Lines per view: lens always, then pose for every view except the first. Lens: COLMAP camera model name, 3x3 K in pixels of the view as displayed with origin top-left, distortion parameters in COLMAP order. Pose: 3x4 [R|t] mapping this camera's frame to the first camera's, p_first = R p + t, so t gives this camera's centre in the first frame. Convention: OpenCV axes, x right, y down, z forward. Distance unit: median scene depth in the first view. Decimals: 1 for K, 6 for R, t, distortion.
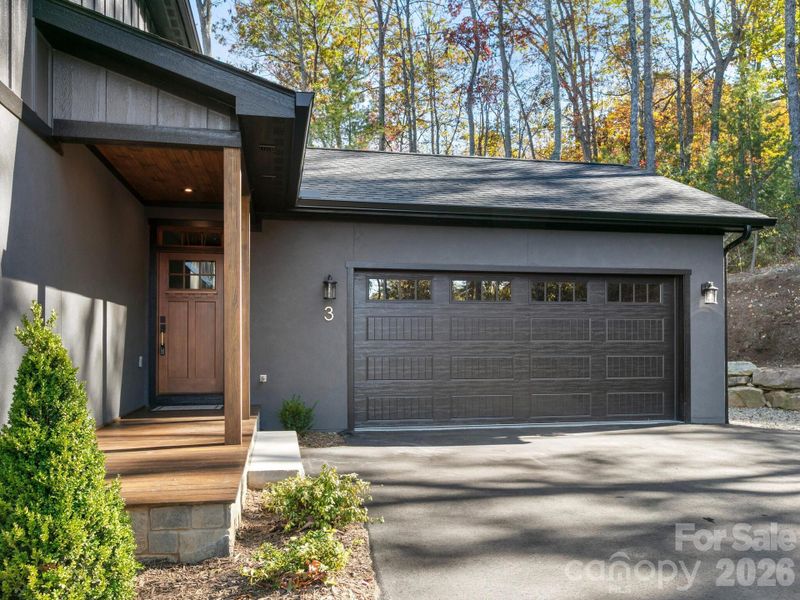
lens RADIAL K [[606.7, 0, 399.9], [0, 606.7, 338.8], [0, 0, 1]] dist [0.006840, 0.002108]
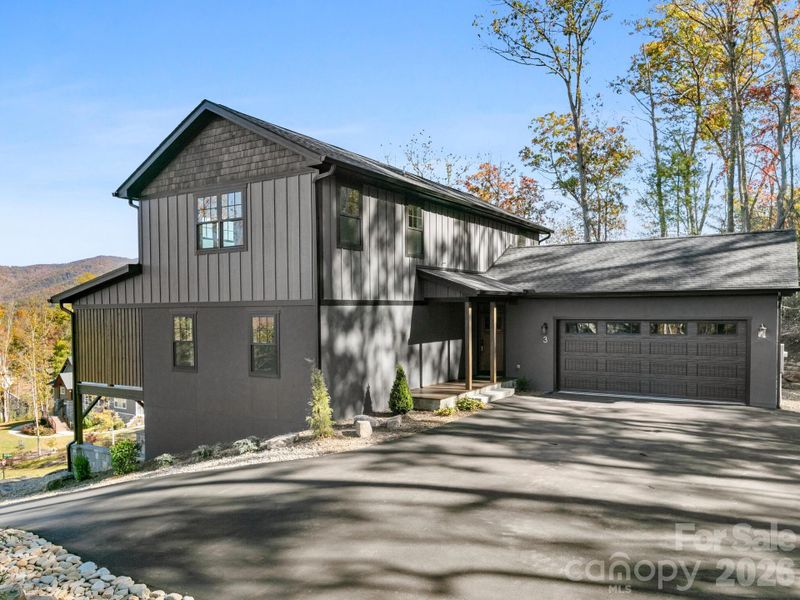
lens RADIAL K [[606.7, 0, 399.9], [0, 606.7, 338.8], [0, 0, 1]] dist [0.006840, 0.002108]
pose [[0.720239, 0.029265, -0.693109, 0.982894], [0.007810, 0.998704, 0.050285, -0.150574], [0.693682, -0.041630, 0.719077, -0.937678]]
